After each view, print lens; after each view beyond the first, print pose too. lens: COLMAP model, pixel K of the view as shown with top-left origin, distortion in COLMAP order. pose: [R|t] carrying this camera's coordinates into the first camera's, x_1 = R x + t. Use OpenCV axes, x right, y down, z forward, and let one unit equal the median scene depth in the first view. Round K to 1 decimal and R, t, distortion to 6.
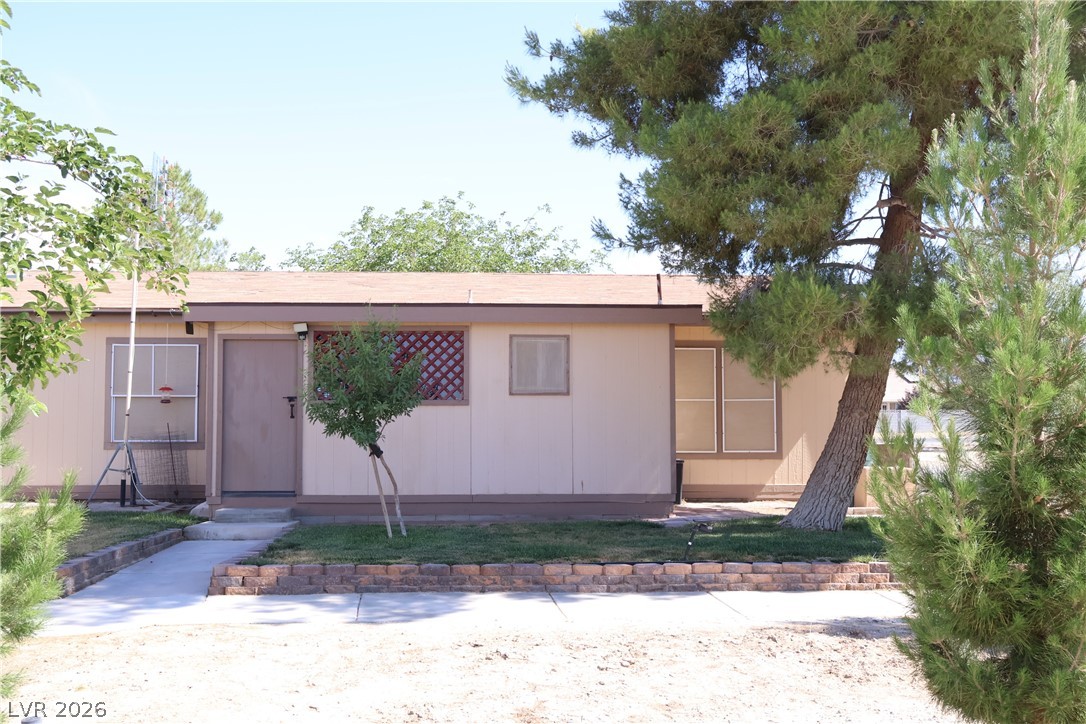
lens RADIAL K [[1168.9, 0, 543.0], [0, 1168.9, 362.0], [0, 0, 1]] dist [0.010156, 0.009119]
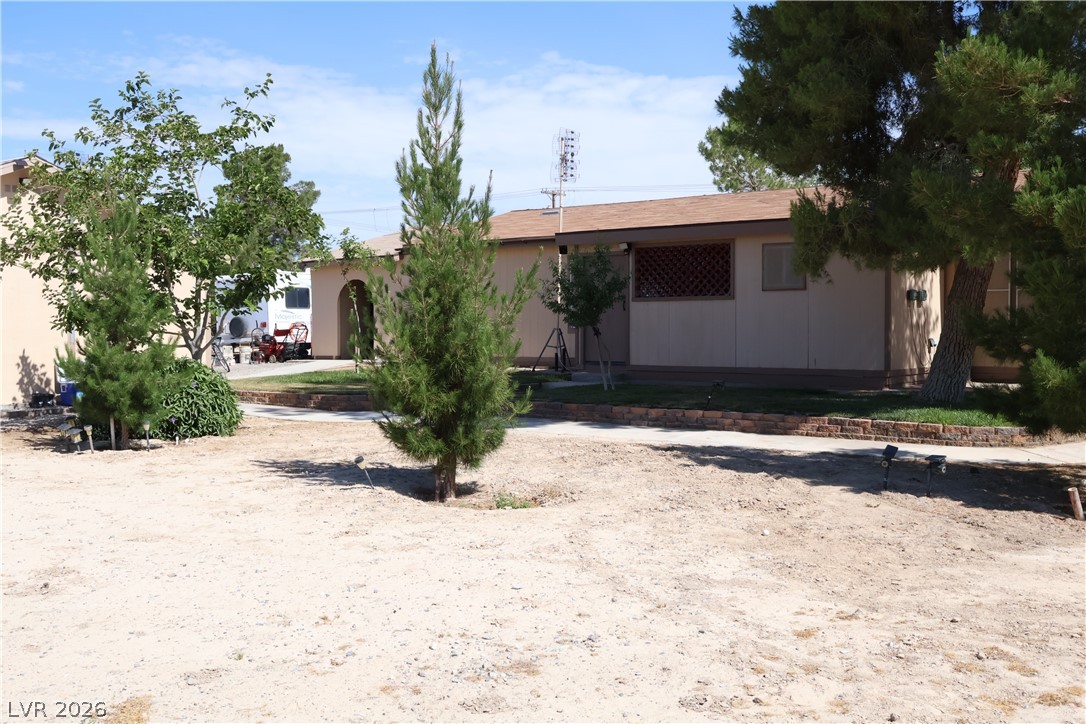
lens RADIAL K [[1168.9, 0, 543.0], [0, 1168.9, 362.0], [0, 0, 1]] dist [0.010156, 0.009119]
pose [[0.755541, 0.019523, -0.654810, 0.647867], [0.039382, 0.996394, 0.075148, -0.000147], [0.653916, -0.082565, 0.752048, -0.134044]]
